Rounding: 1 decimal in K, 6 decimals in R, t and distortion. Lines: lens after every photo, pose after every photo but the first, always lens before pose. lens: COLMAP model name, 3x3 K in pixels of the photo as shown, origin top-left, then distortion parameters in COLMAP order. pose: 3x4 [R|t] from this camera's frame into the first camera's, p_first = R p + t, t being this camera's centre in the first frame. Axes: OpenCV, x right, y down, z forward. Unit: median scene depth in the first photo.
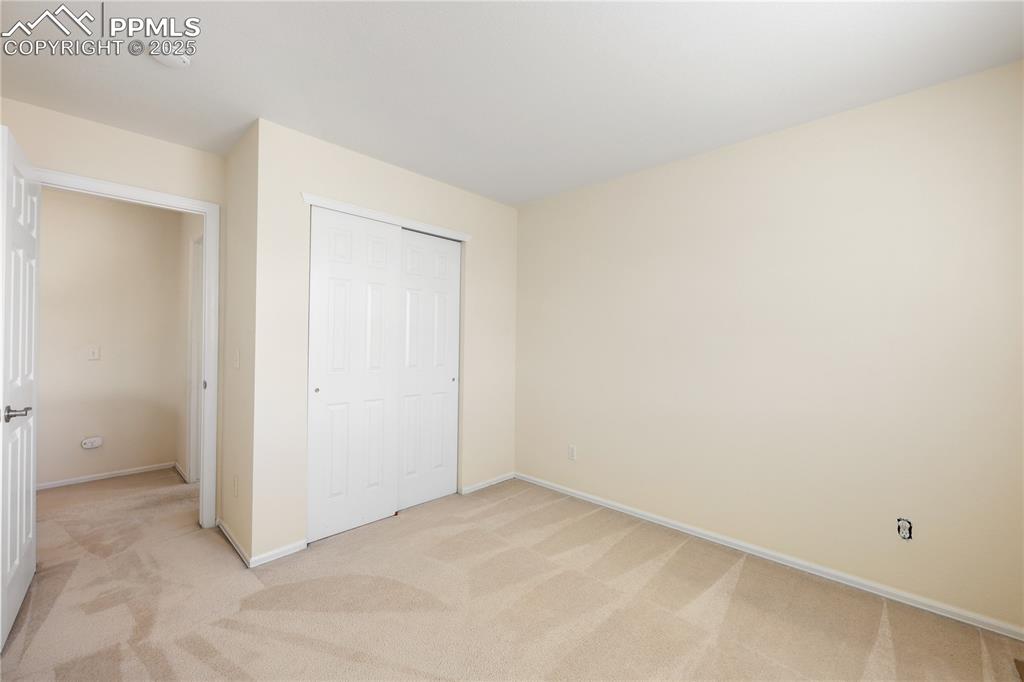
lens RADIAL K [[411.2, 0, 512.2], [0, 411.2, 338.3], [0, 0, 1]] dist [-0.007184, 0.000605]
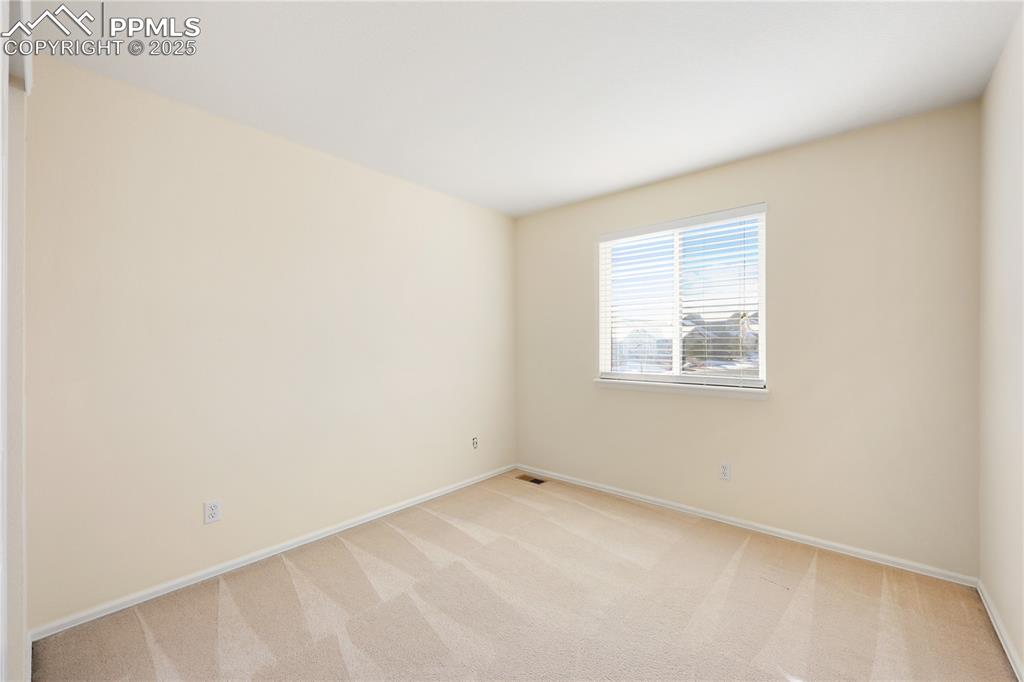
lens RADIAL K [[411.2, 0, 512.2], [0, 411.2, 341.9], [0, 0, 1]] dist [-0.007184, 0.000605]
pose [[-0.048188, 0.000581, 0.998838, -0.731395], [0.003806, 0.999993, -0.000398, 0.014408], [-0.998831, 0.003783, -0.048190, 0.760165]]
